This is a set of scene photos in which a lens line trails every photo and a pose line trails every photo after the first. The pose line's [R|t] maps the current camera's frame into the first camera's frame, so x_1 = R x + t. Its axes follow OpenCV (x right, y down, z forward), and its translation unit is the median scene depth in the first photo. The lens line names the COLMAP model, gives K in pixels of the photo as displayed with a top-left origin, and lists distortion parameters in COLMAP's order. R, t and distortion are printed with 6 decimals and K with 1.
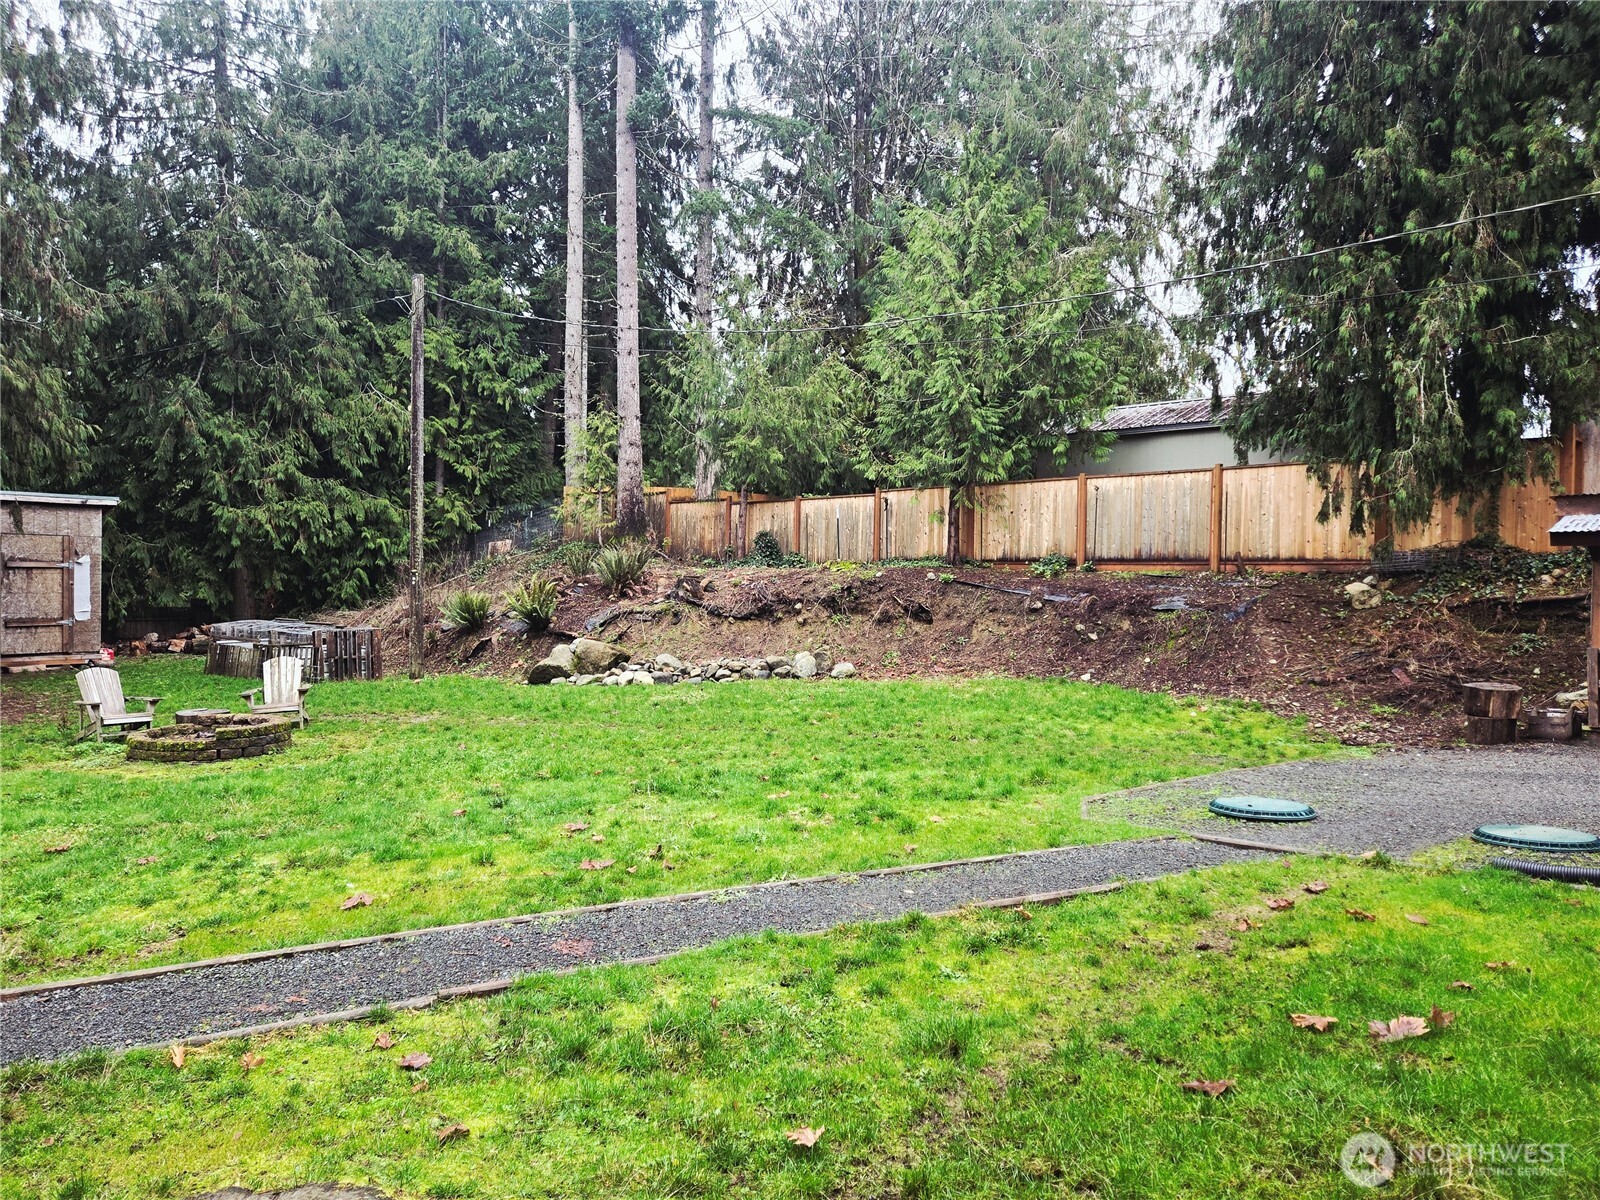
lens RADIAL K [[1049.5, 0, 804.4], [0, 1049.5, 605.2], [0, 0, 1]] dist [0.071809, -0.068975]
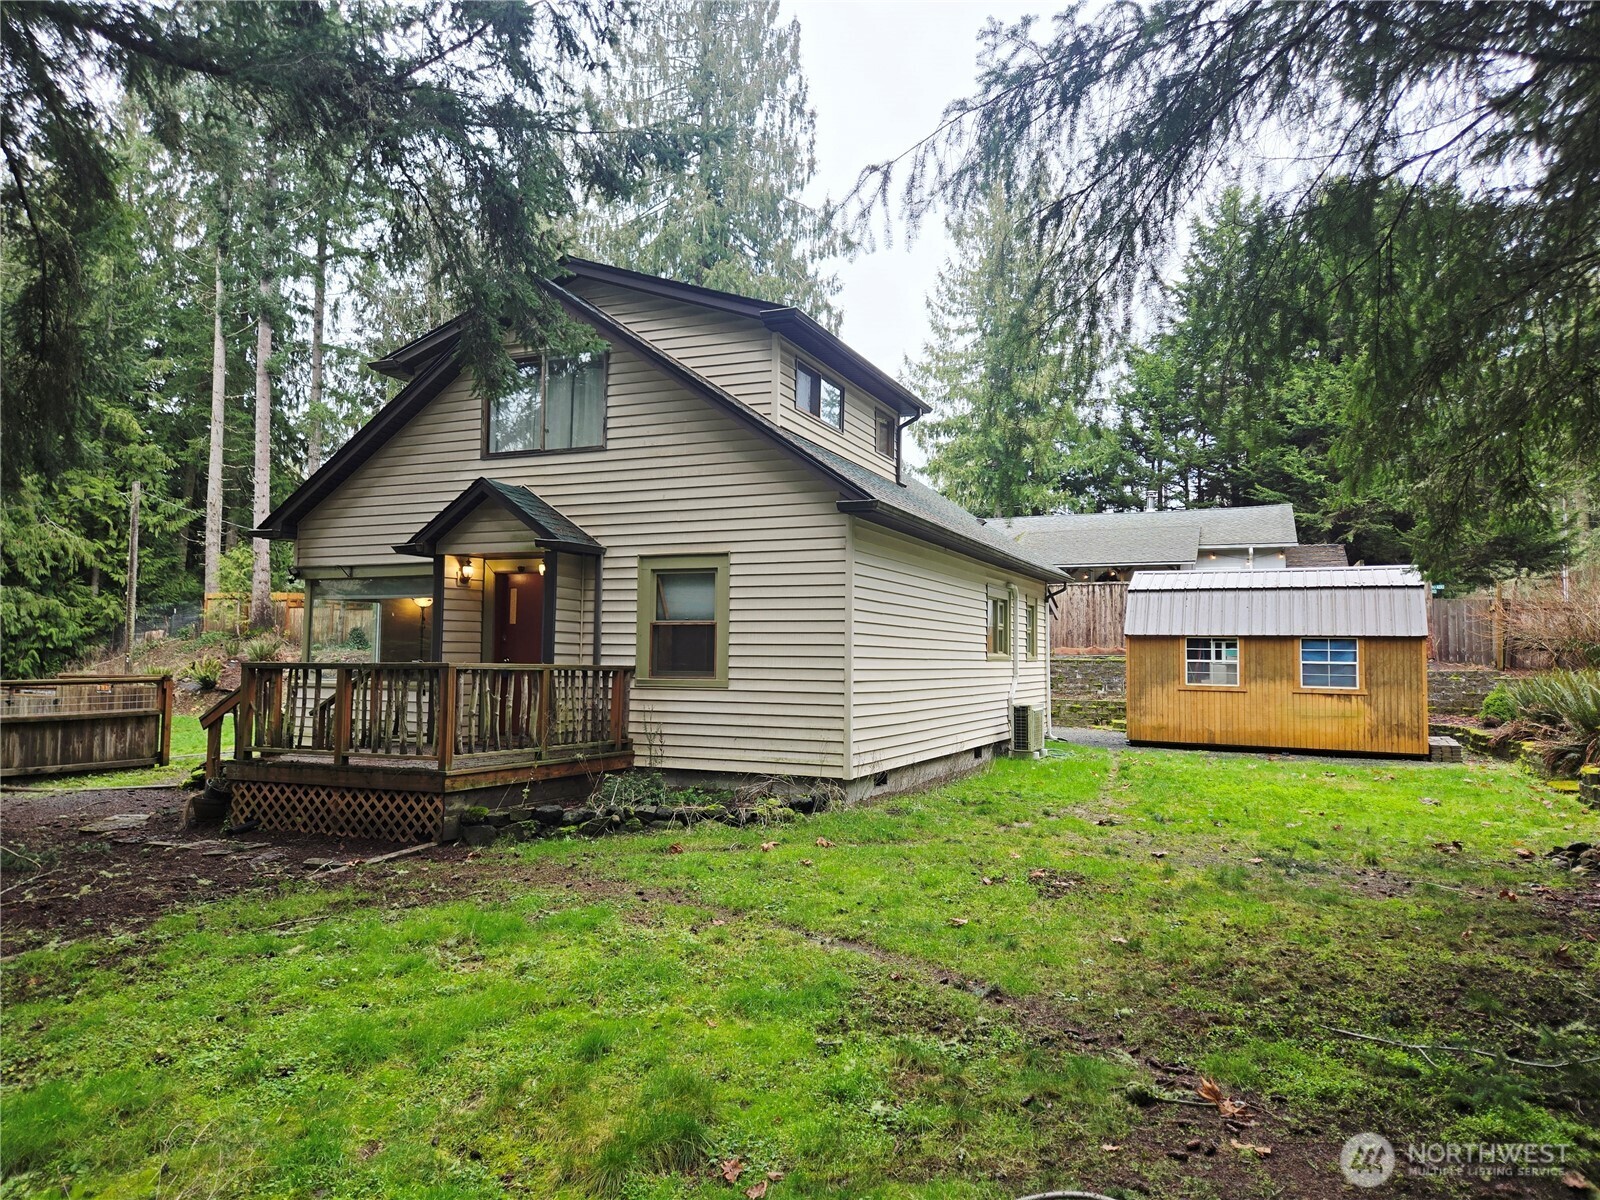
lens RADIAL K [[1049.5, 0, 804.4], [0, 1049.5, 605.2], [0, 0, 1]] dist [0.071809, -0.068975]
pose [[0.937240, 0.011241, 0.348503, 0.032598], [0.011536, 0.997933, -0.063213, 0.006275], [-0.348493, 0.063266, 0.935174, -0.640539]]
